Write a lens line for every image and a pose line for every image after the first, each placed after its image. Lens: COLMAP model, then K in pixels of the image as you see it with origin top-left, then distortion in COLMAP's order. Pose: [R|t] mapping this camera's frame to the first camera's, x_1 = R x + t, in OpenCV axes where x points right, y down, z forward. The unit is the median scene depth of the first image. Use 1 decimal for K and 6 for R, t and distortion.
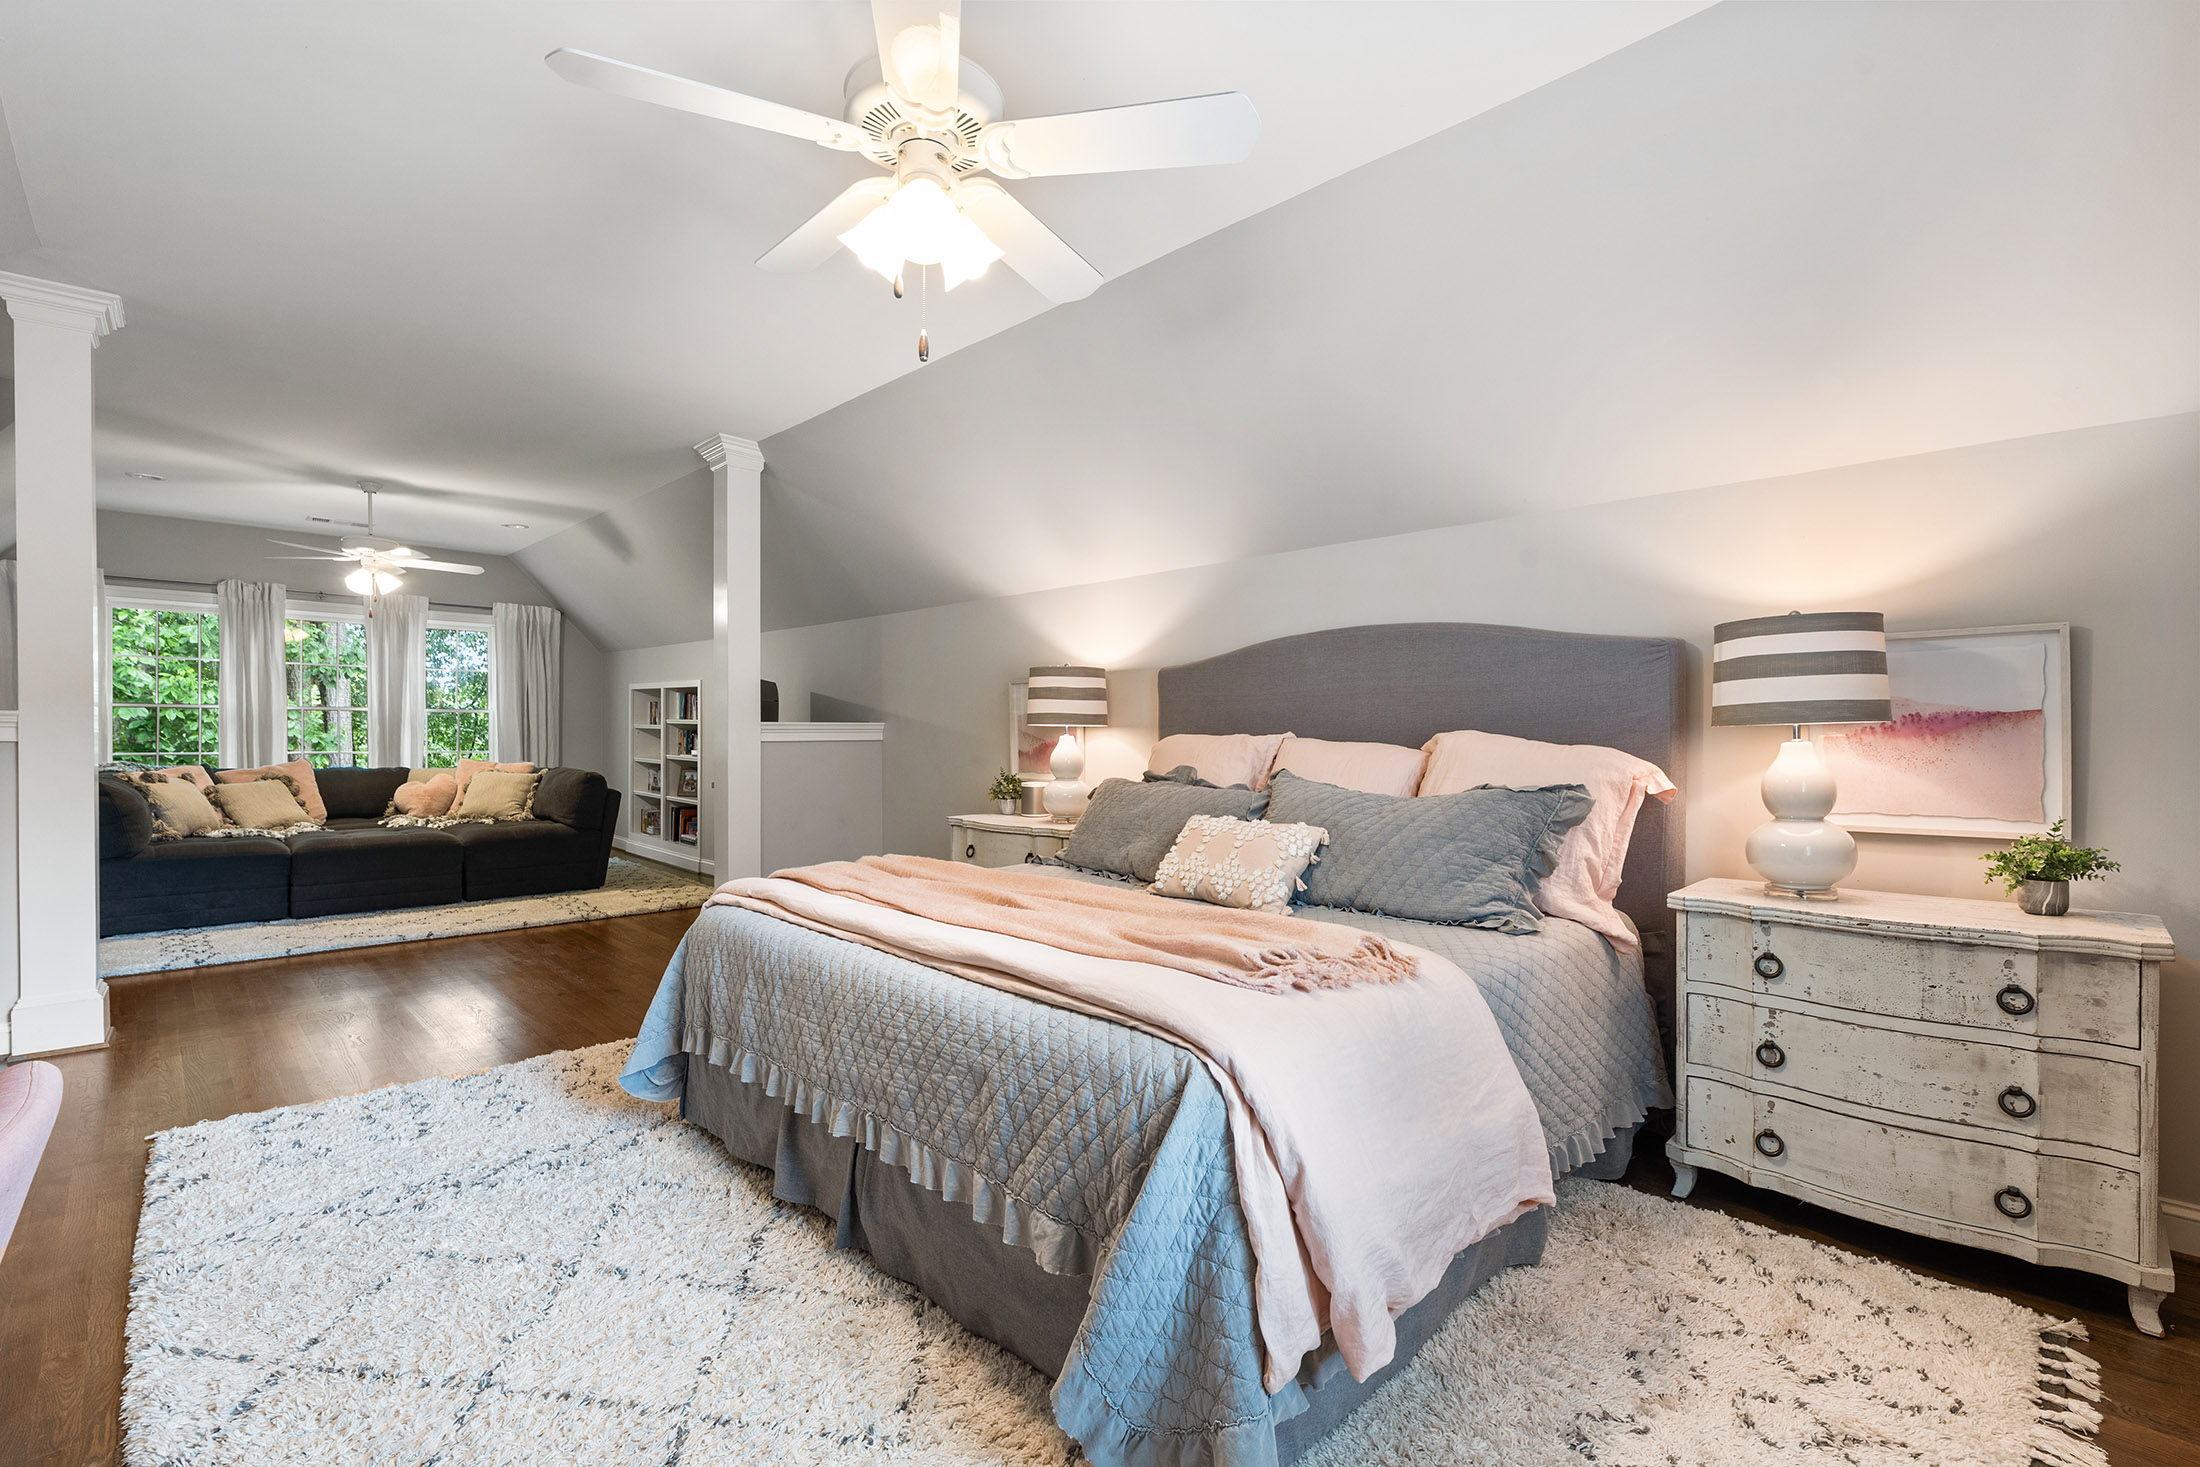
lens RADIAL K [[967.0, 0, 1087.3], [0, 967.0, 733.0], [0, 0, 1]] dist [-0.000638, -0.000059]
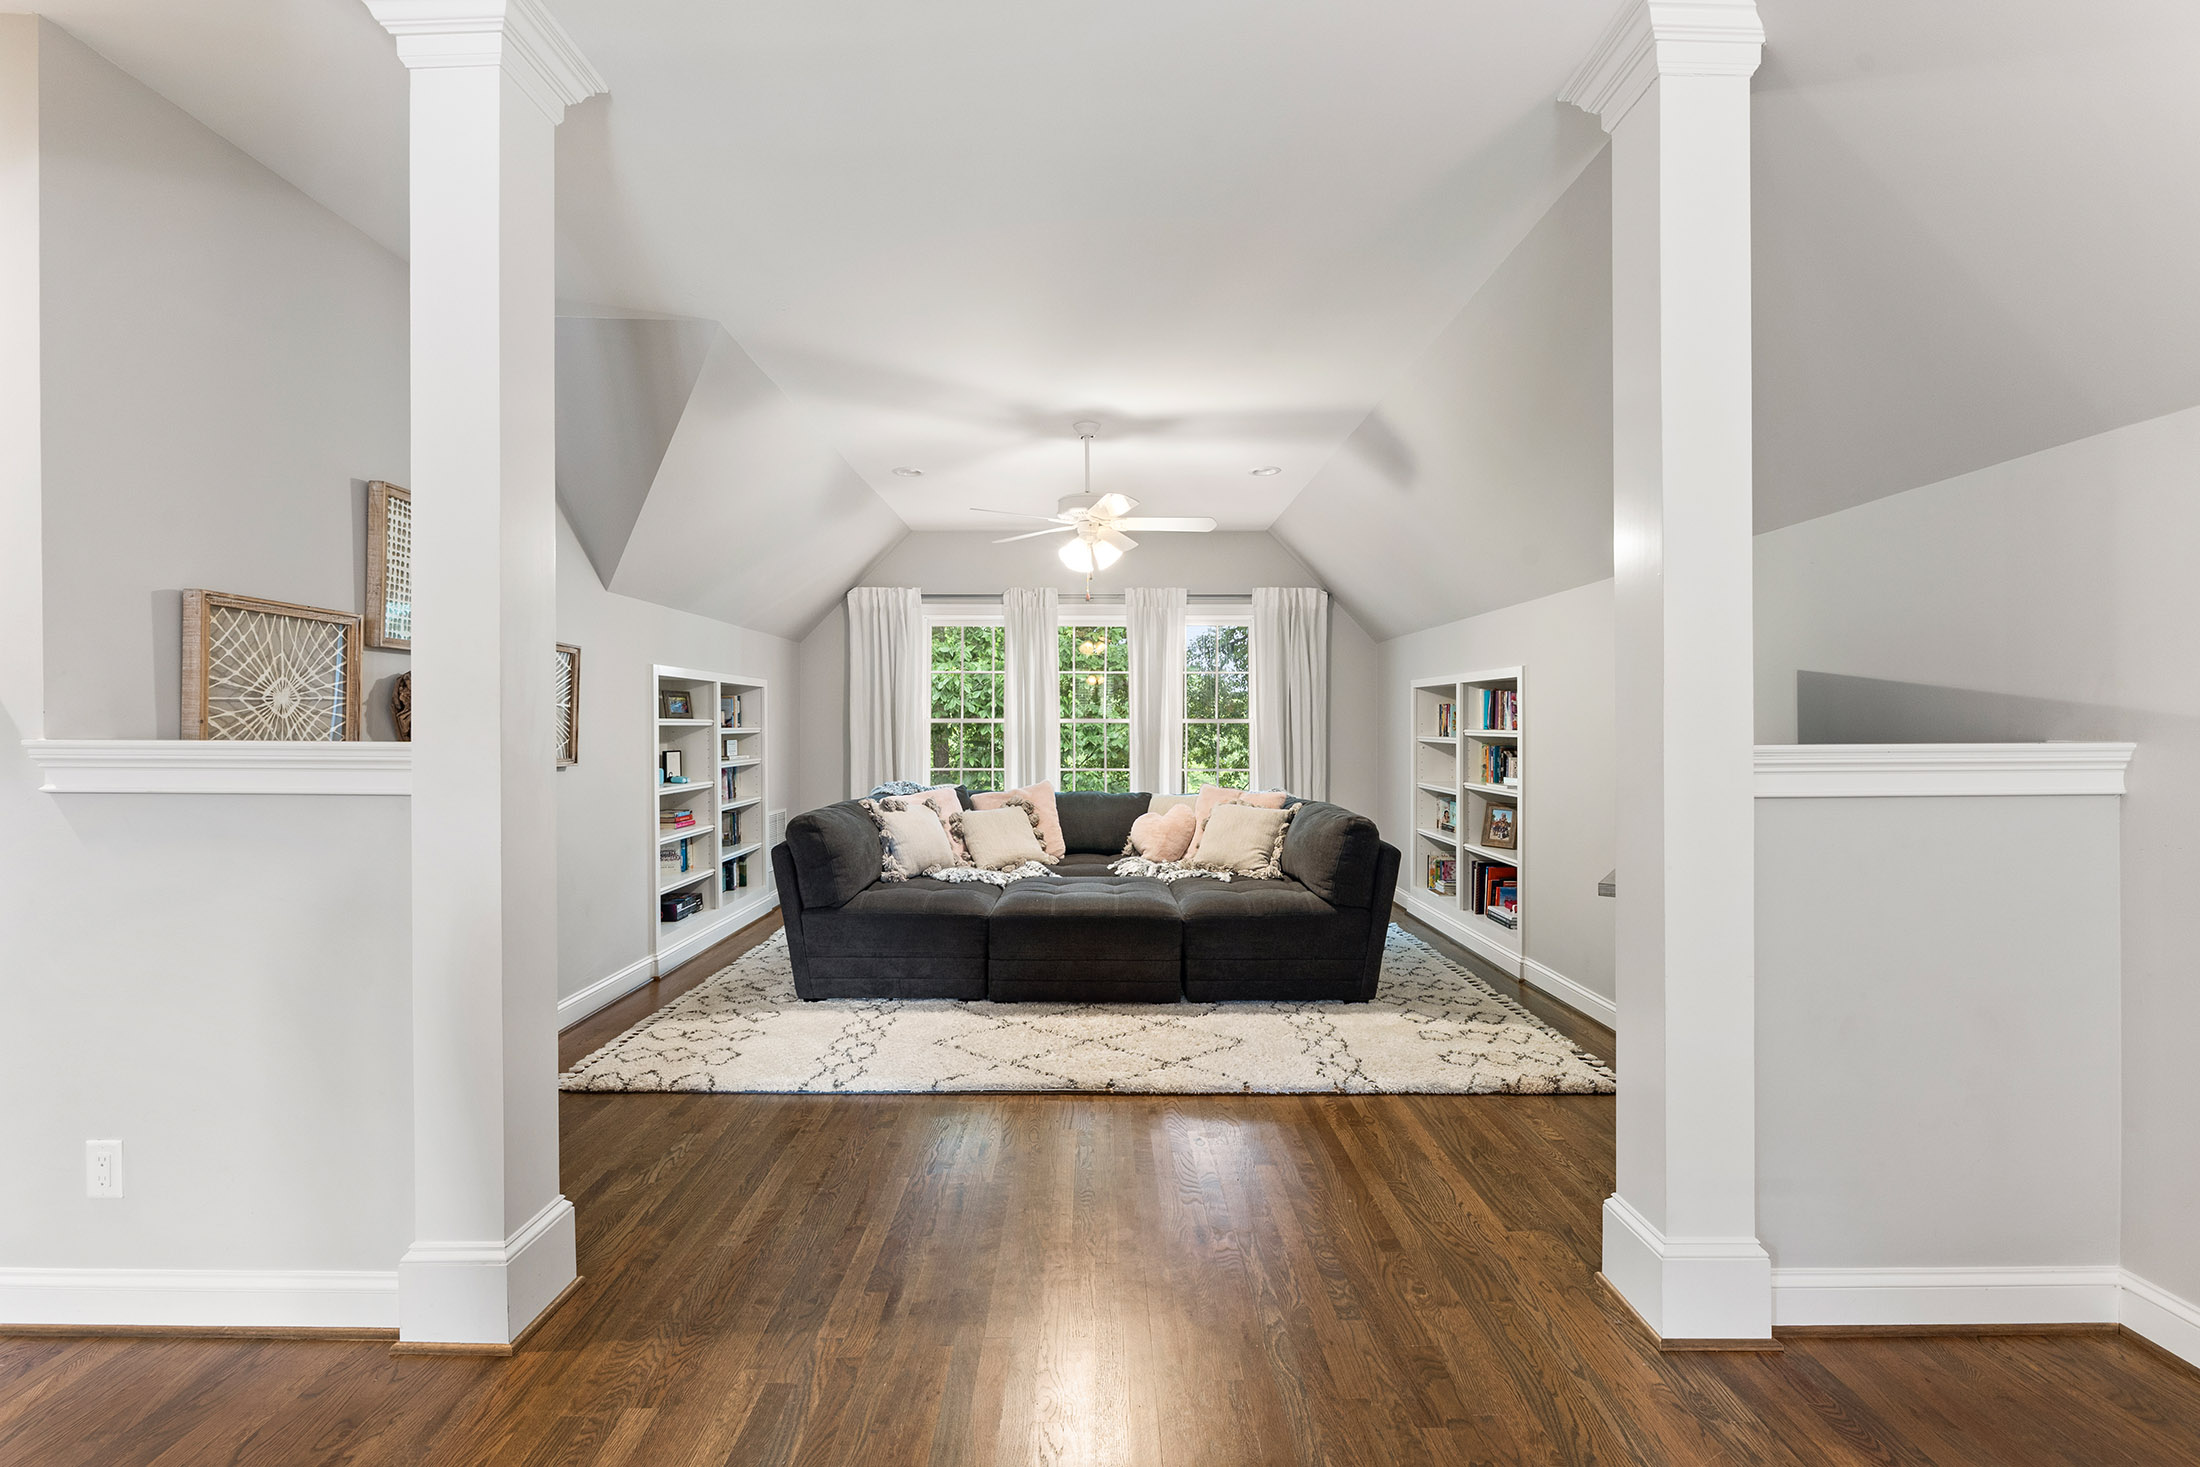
lens RADIAL K [[977.2, 0, 1095.5], [0, 977.2, 735.2], [0, 0, 1]] dist [-0.003493, -0.000252]
pose [[0.728585, -0.006388, -0.684926, -0.187759], [0.005051, 0.999979, -0.003954, -0.010316], [0.684937, -0.000579, 0.728602, 0.394230]]
